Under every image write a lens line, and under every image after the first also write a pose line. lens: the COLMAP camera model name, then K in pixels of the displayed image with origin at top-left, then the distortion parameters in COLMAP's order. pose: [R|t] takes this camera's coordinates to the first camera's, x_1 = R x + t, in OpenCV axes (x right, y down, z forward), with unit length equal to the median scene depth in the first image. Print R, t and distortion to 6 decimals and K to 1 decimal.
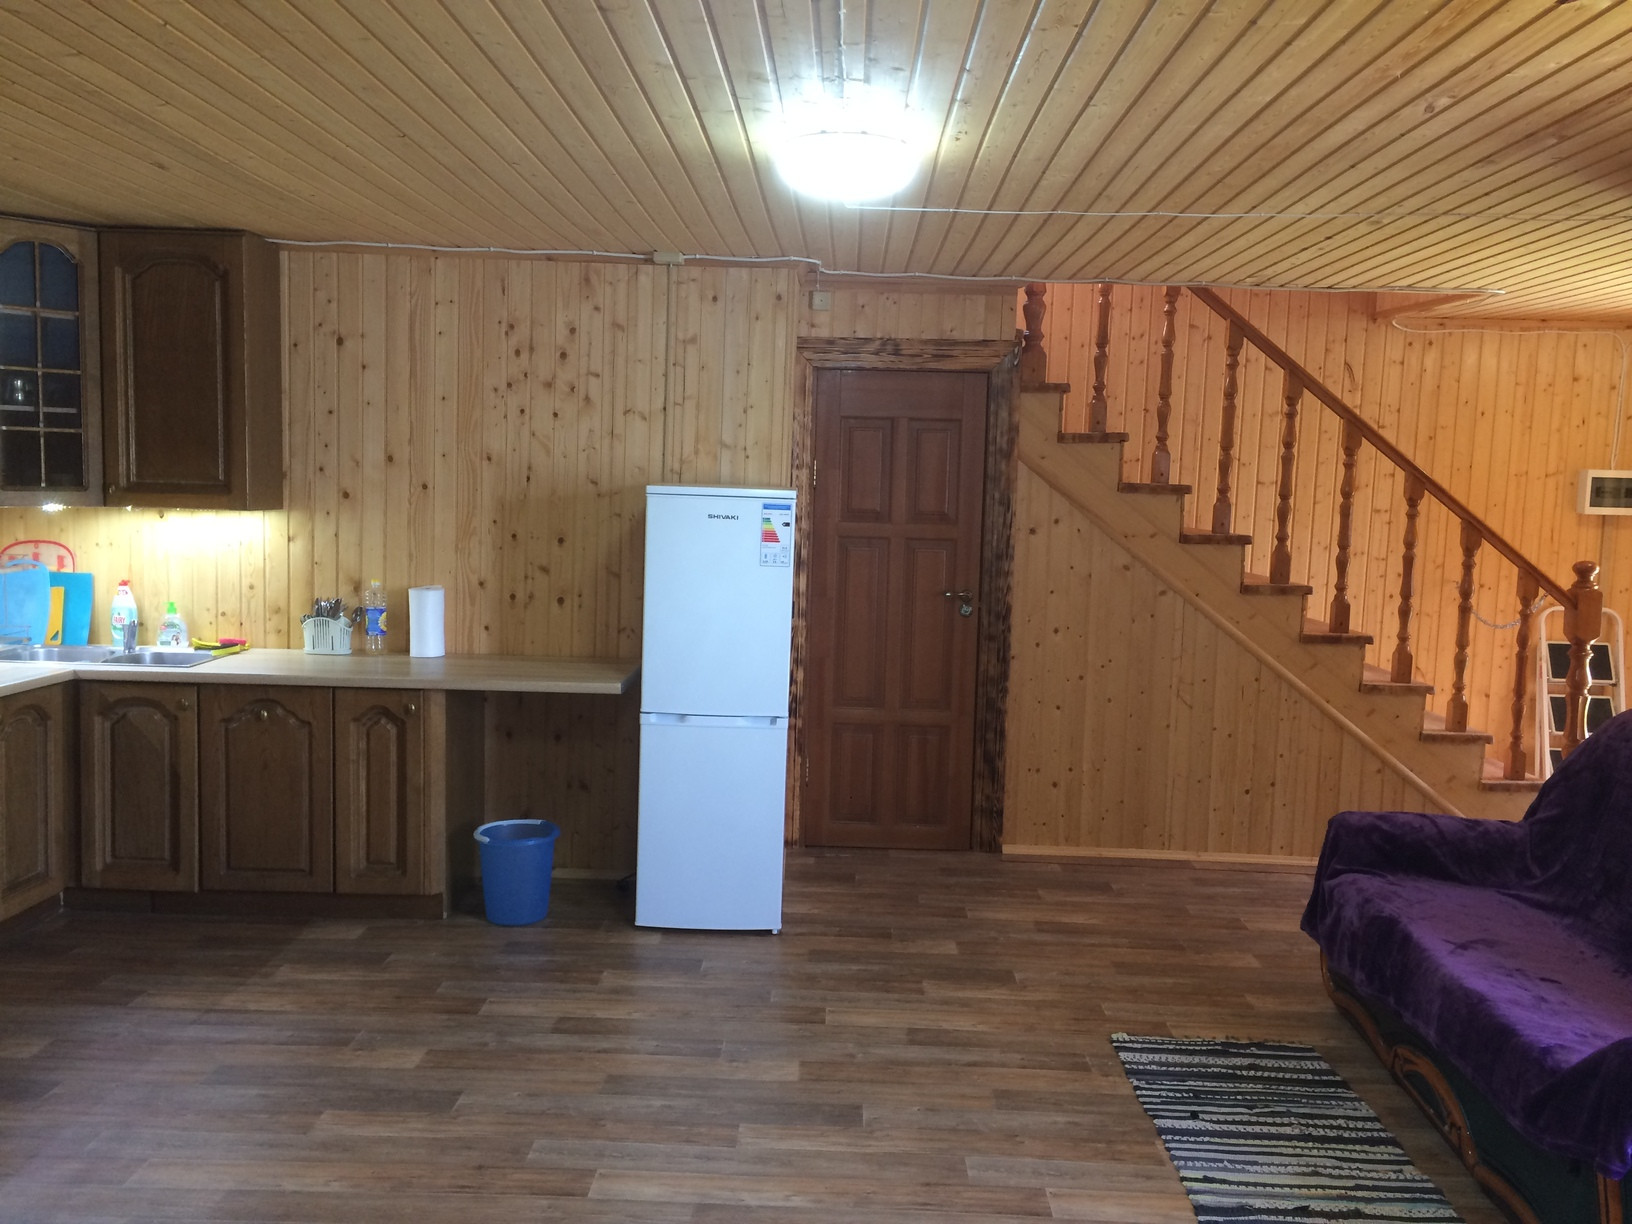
lens RADIAL K [[1384.3, 0, 822.2], [0, 1384.3, 608.6], [0, 0, 1]] dist [0.089376, -0.113485]
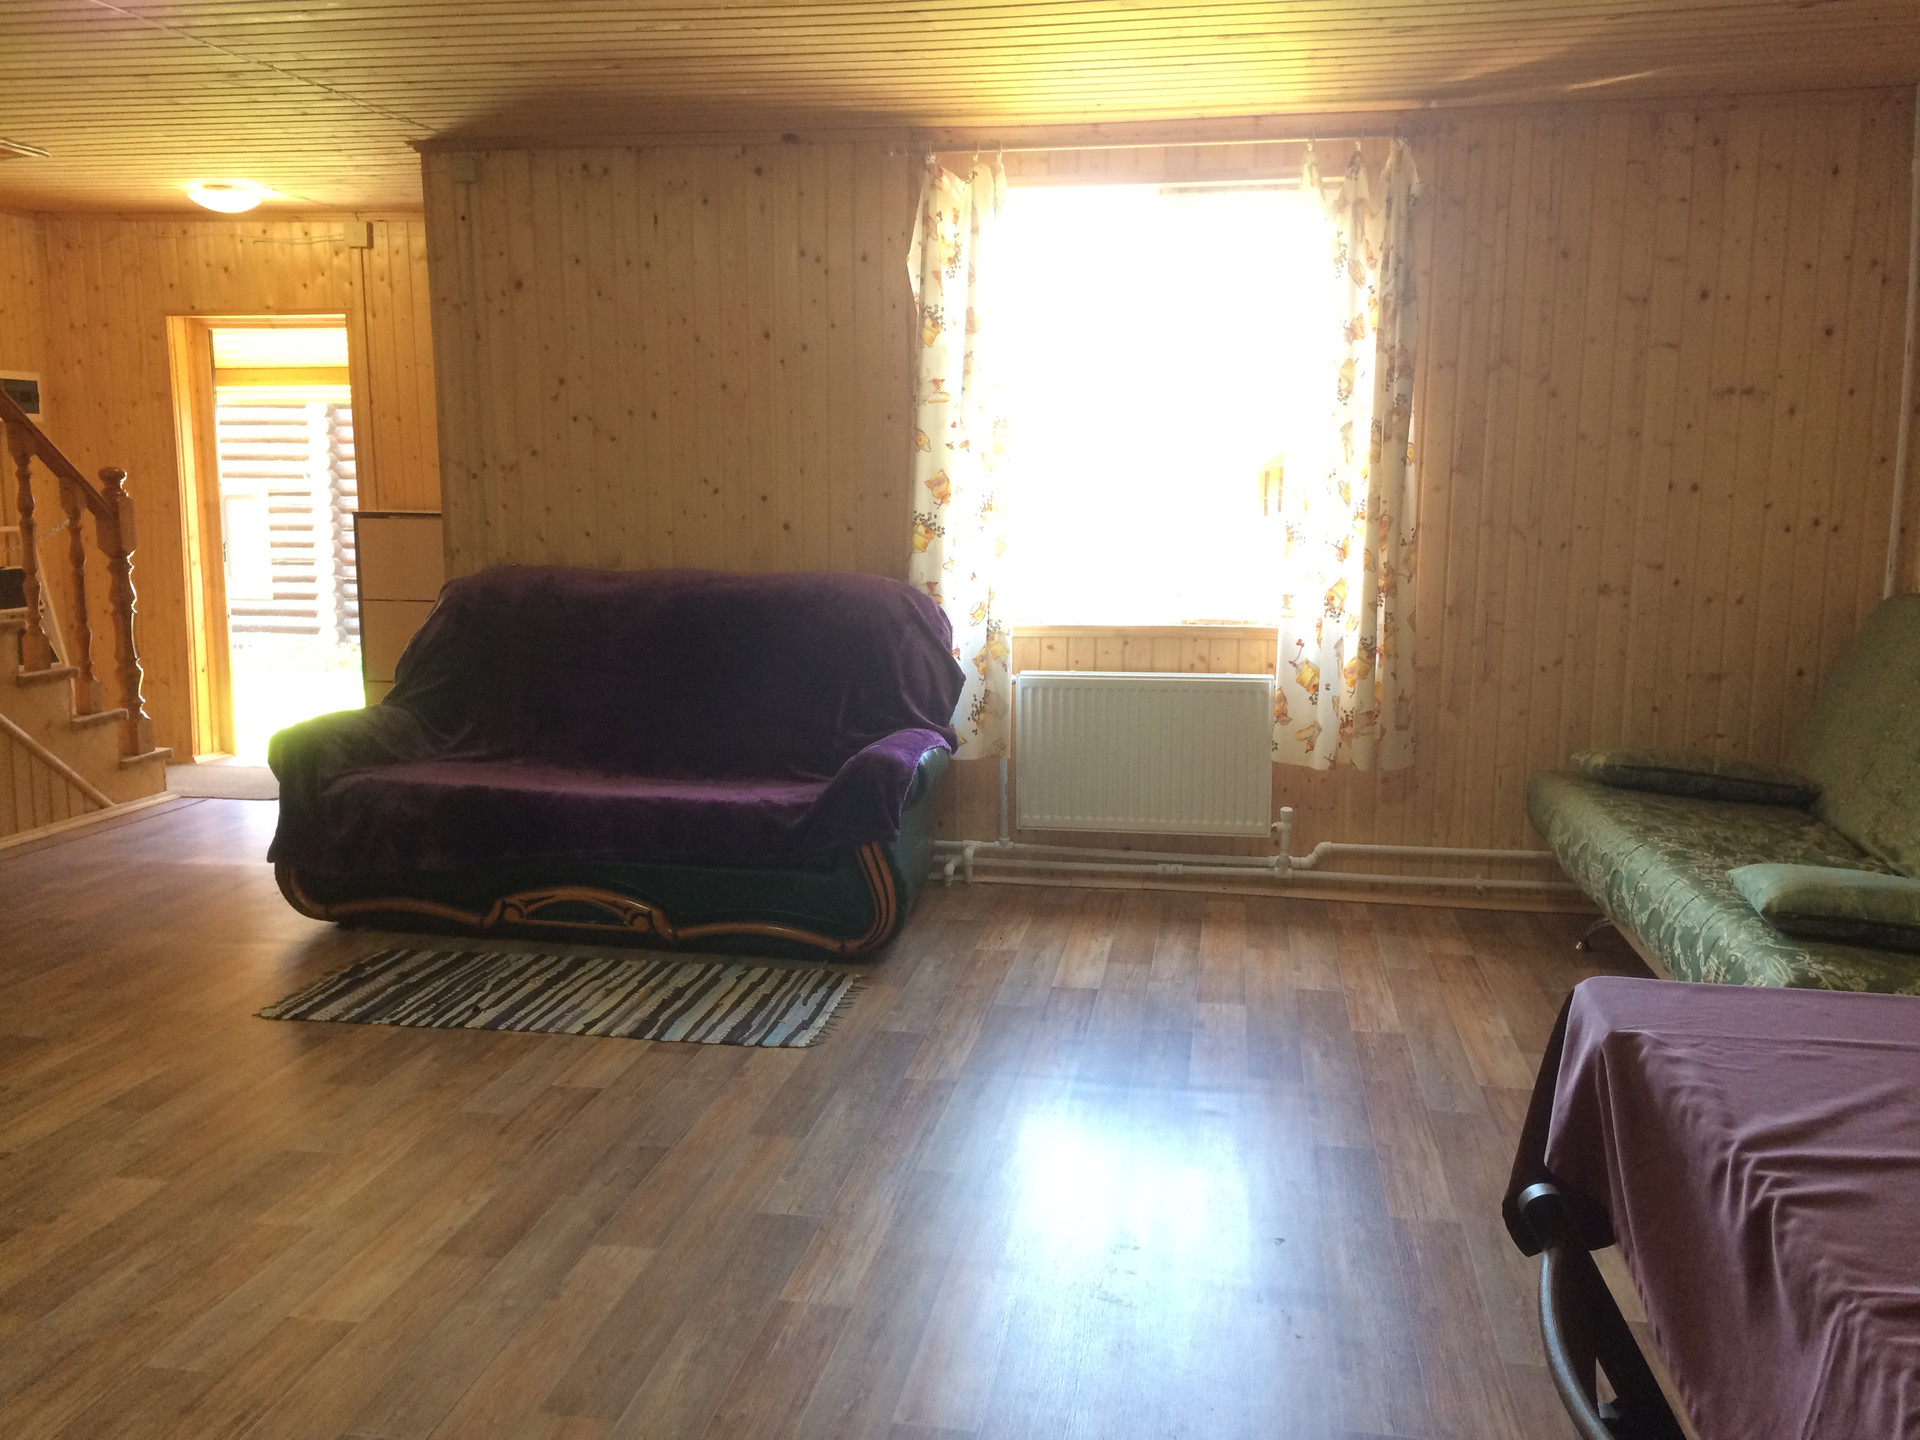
lens RADIAL K [[1628.6, 0, 962.7], [0, 1628.6, 717.8], [0, 0, 1]] dist [0.089376, -0.113485]
pose [[0.156678, -0.179310, 0.971236, -0.574600], [0.091861, 0.981764, 0.166435, -0.001623], [-0.983368, 0.063142, 0.170293, 0.337368]]
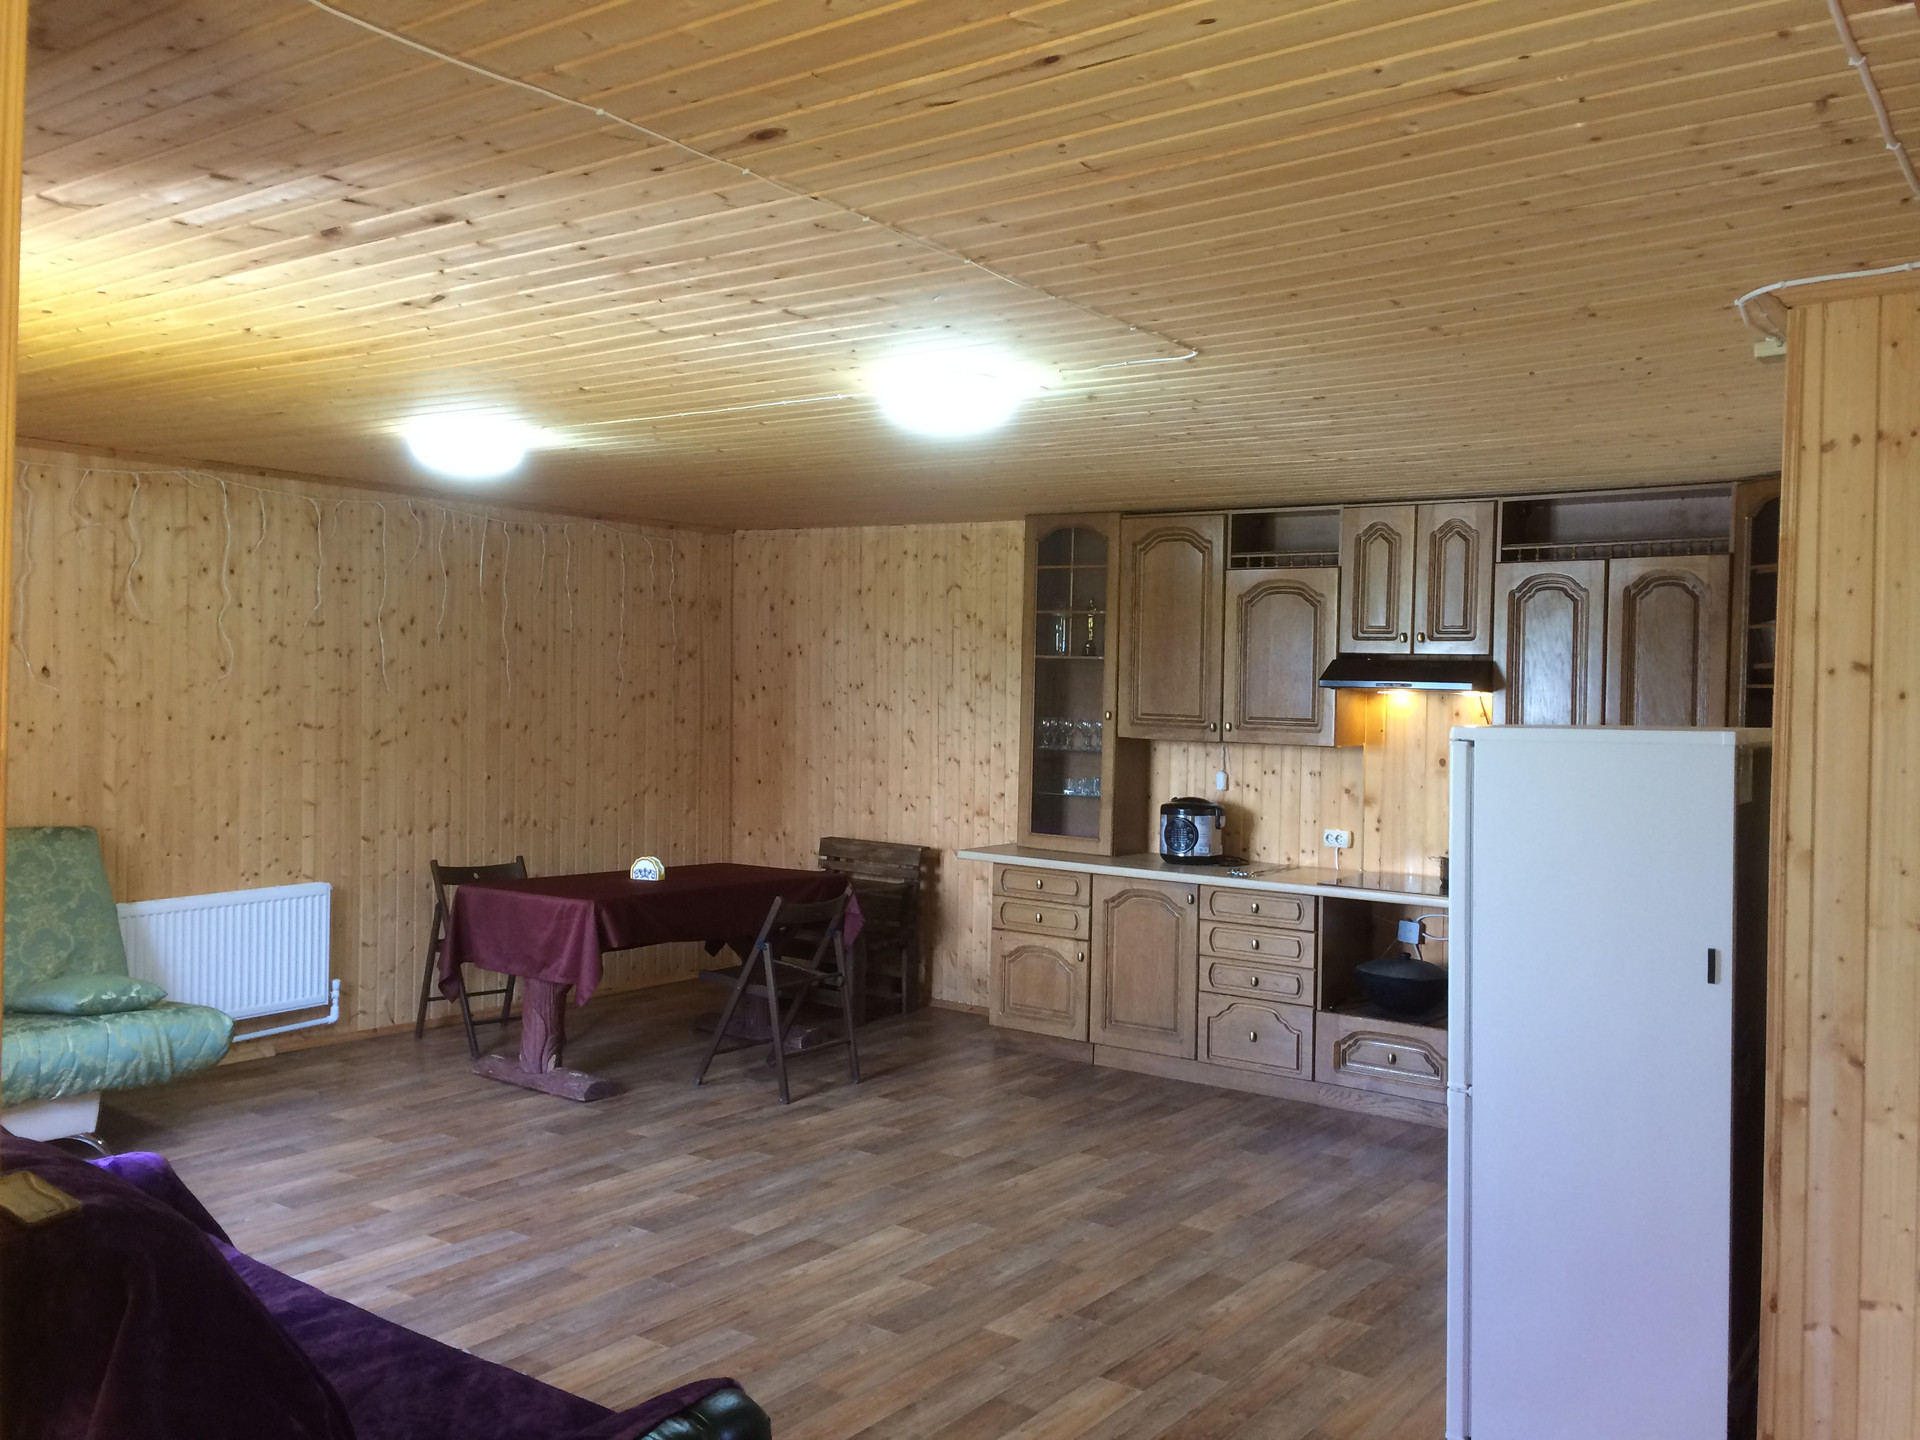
lens RADIAL K [[1628.6, 0, 972.3], [0, 1628.6, 716.0], [0, 0, 1]] dist [0.089376, -0.113485]
pose [[-0.580751, -0.028750, -0.813573, 0.704732], [-0.113342, 0.992498, 0.045834, -0.097501], [0.806152, 0.118830, -0.579653, 1.234404]]
